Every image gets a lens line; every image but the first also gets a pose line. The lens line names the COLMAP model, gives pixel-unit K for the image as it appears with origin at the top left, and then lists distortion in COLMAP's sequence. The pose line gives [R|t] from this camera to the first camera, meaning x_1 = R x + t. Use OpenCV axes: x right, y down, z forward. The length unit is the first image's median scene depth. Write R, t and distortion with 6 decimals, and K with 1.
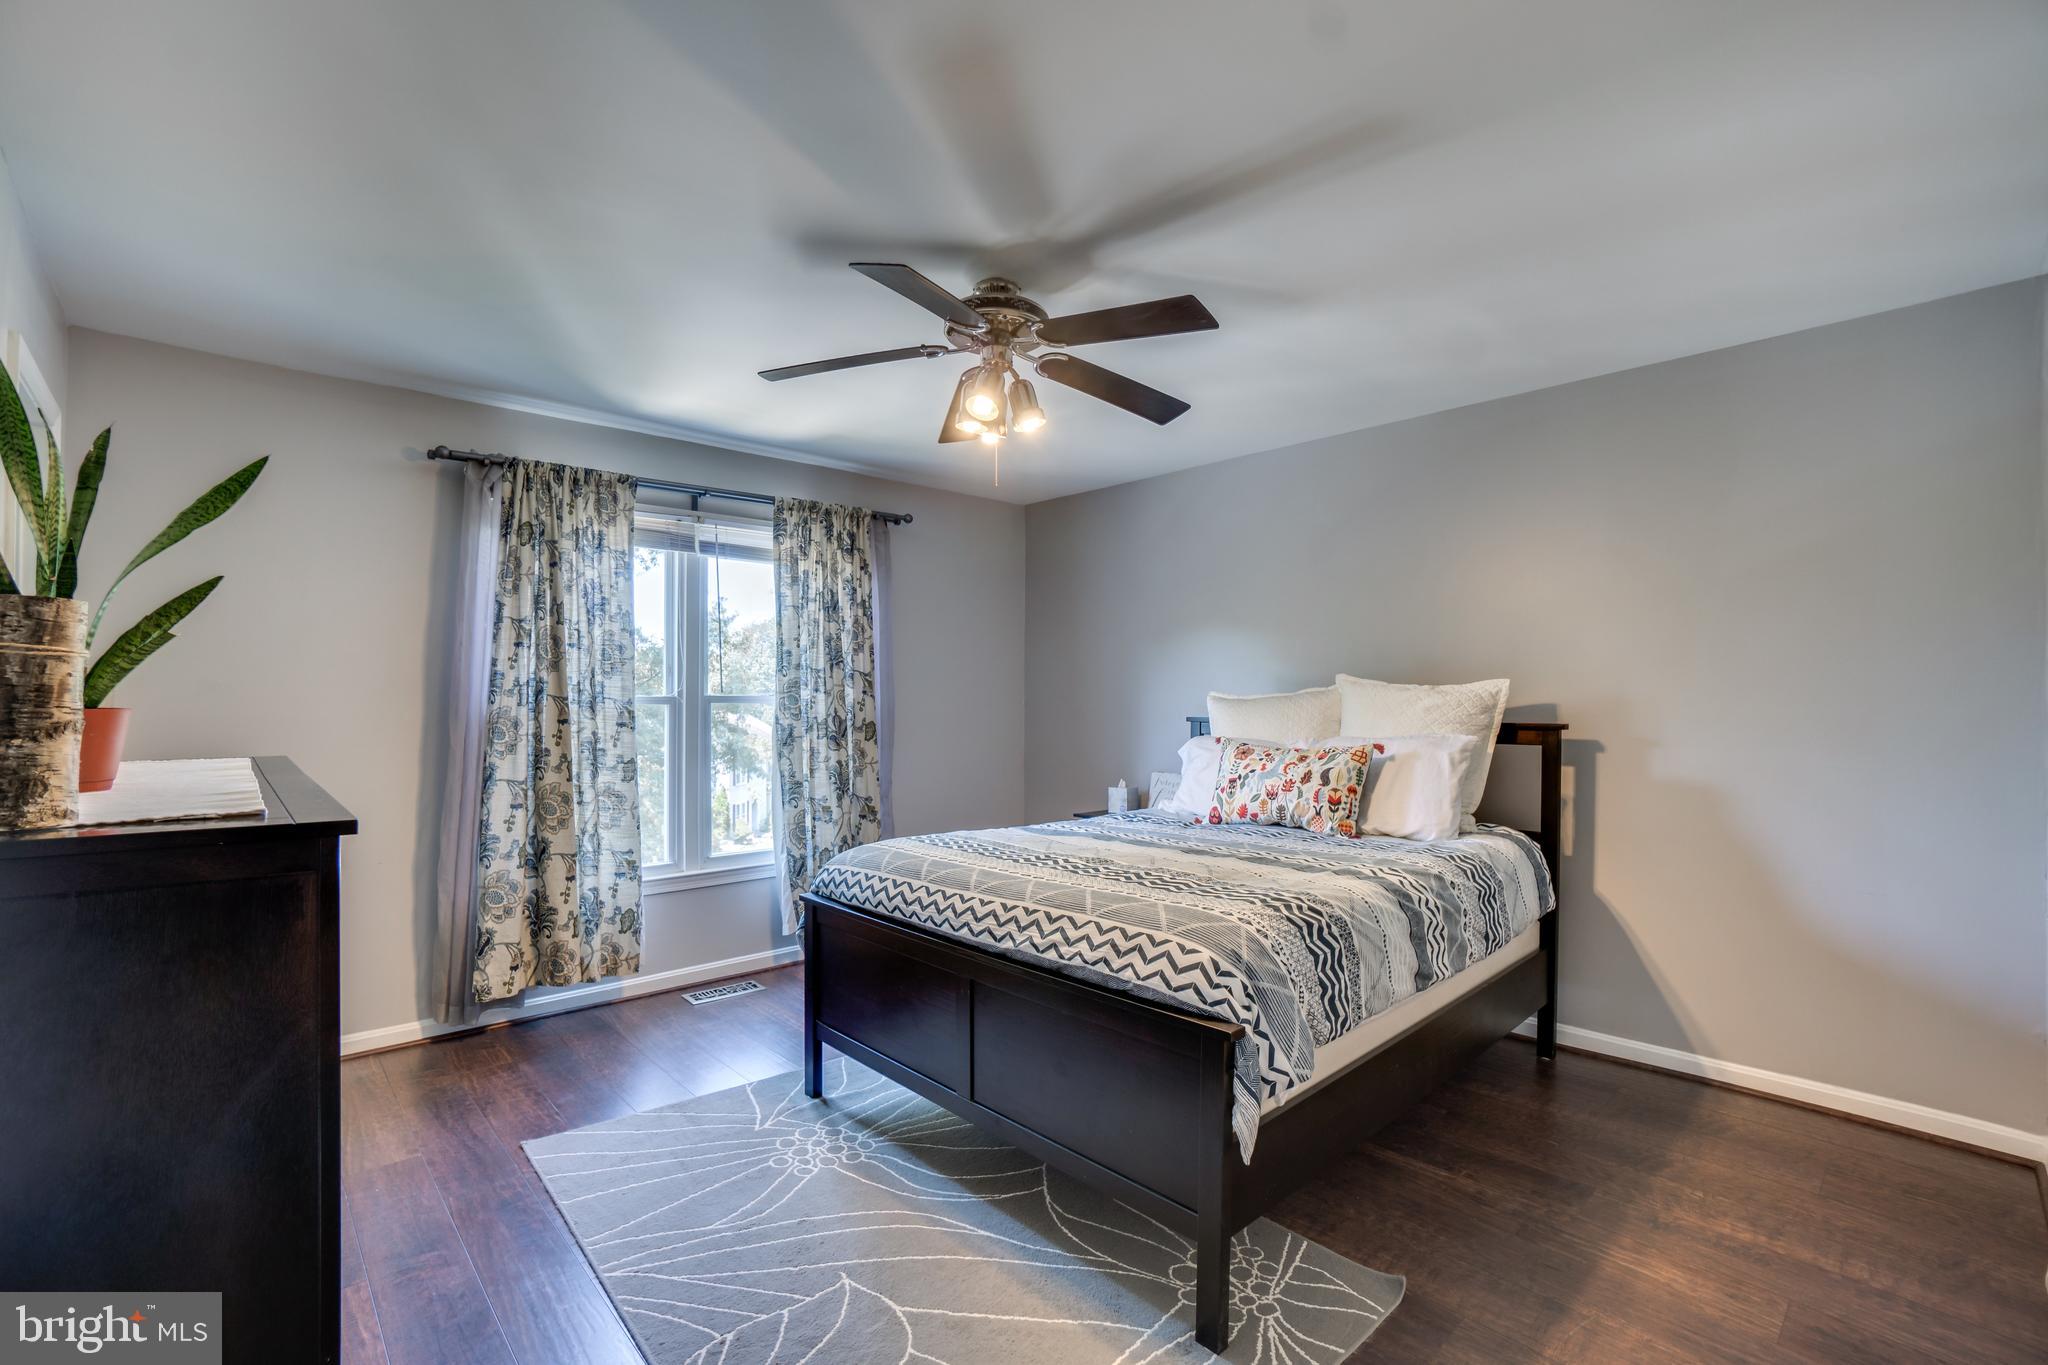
lens RADIAL K [[897.3, 0, 1011.1], [0, 897.3, 688.5], [0, 0, 1]] dist [-0.039224, 0.001141]
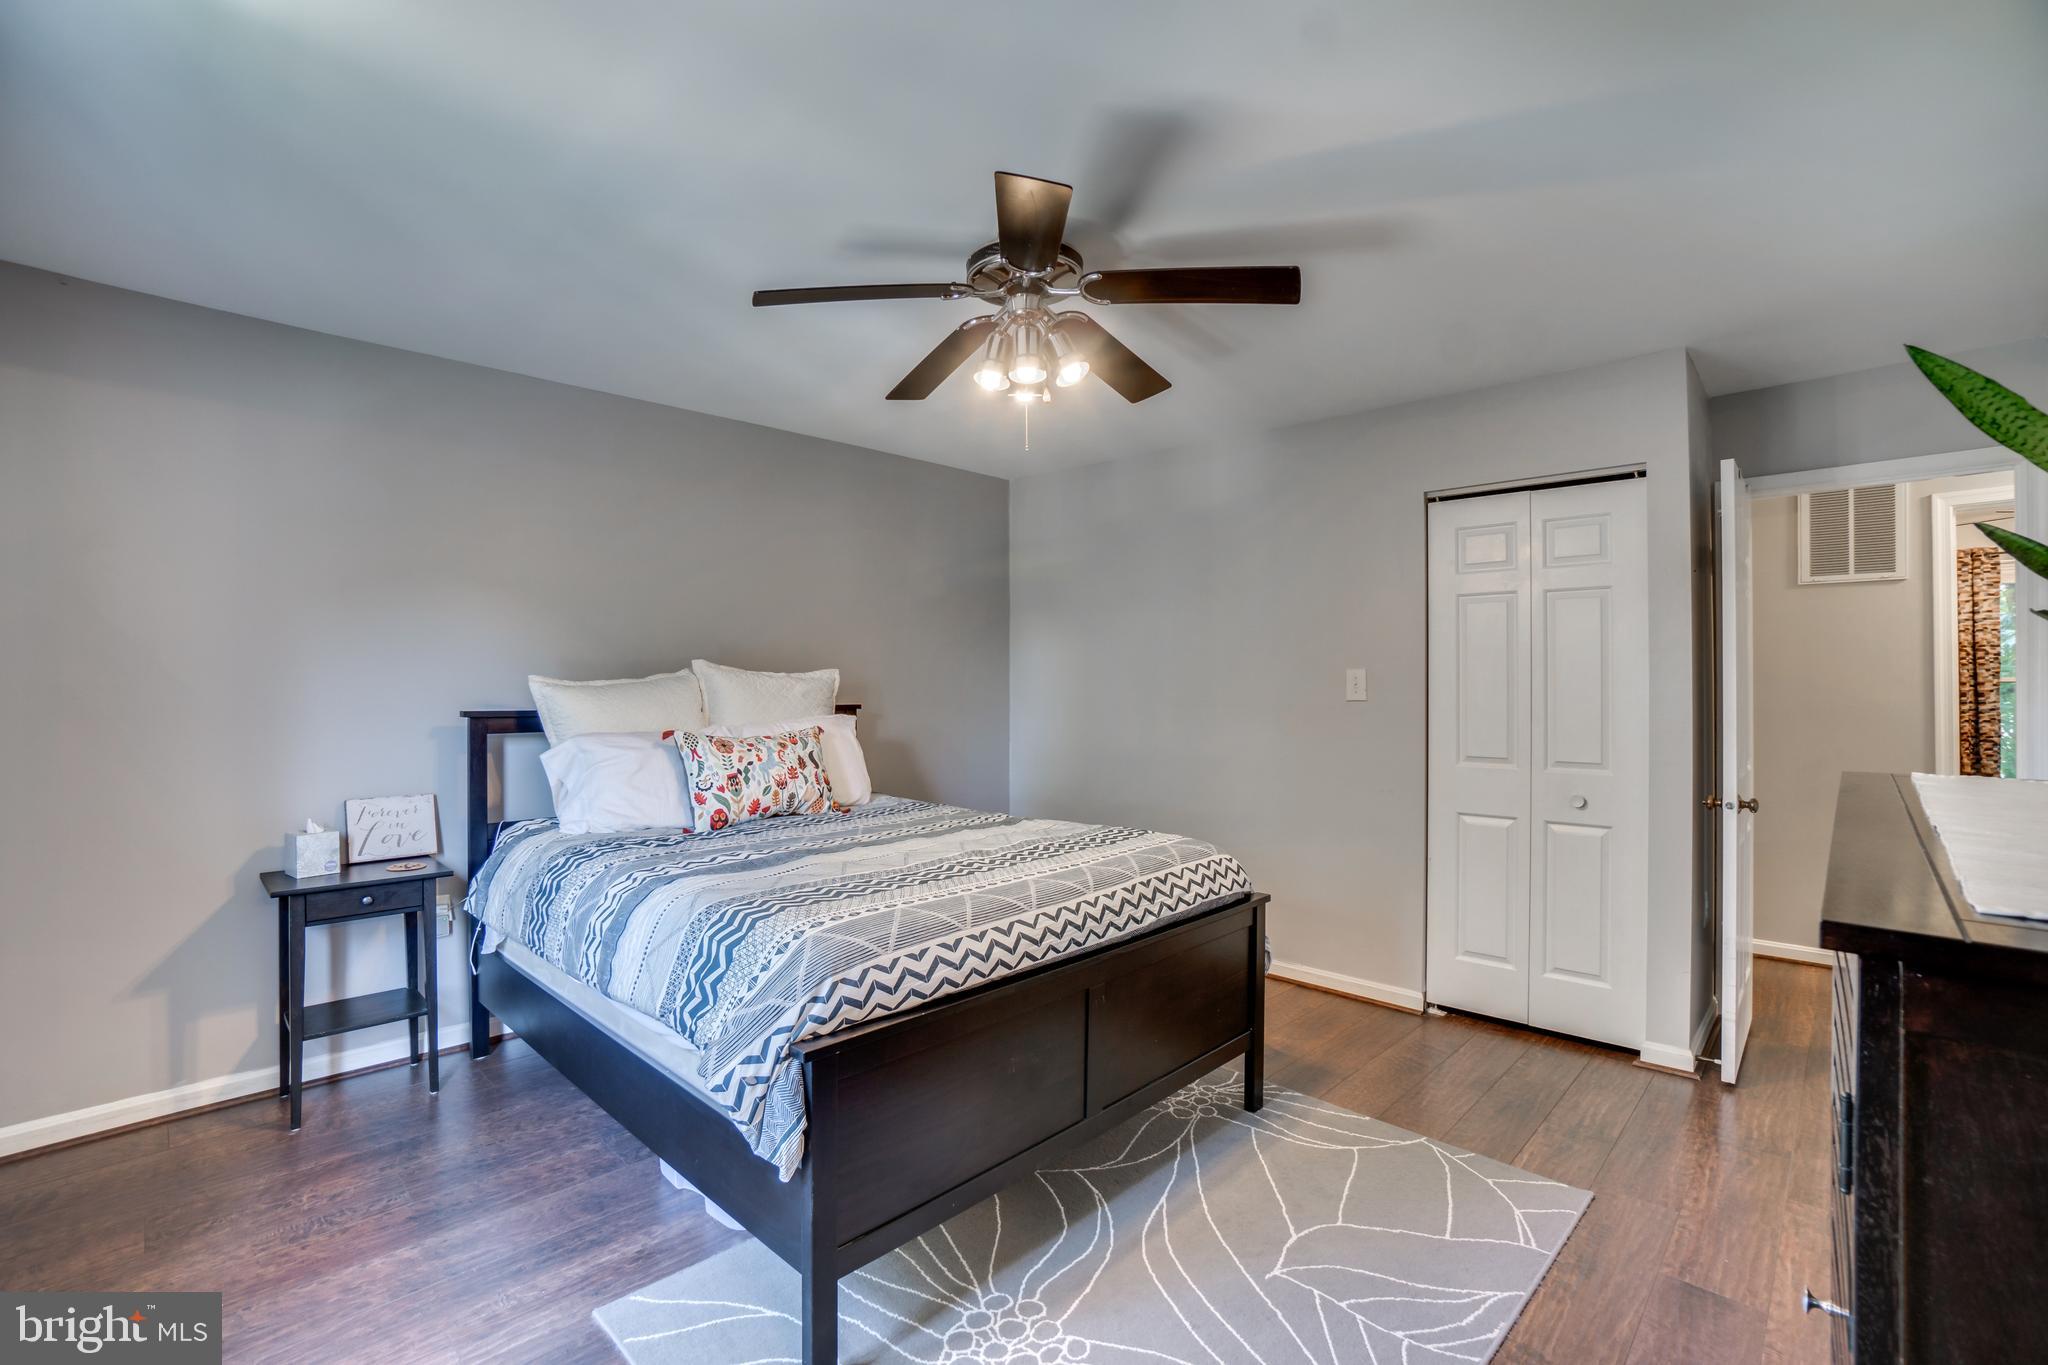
lens RADIAL K [[897.3, 0, 1010.4], [0, 897.3, 680.0], [0, 0, 1]] dist [-0.039224, 0.001141]
pose [[-0.055035, 0.005561, 0.998469, -0.700785], [-0.013644, 0.999887, -0.006321, 0.008789], [-0.998391, -0.013971, -0.054953, 0.821525]]
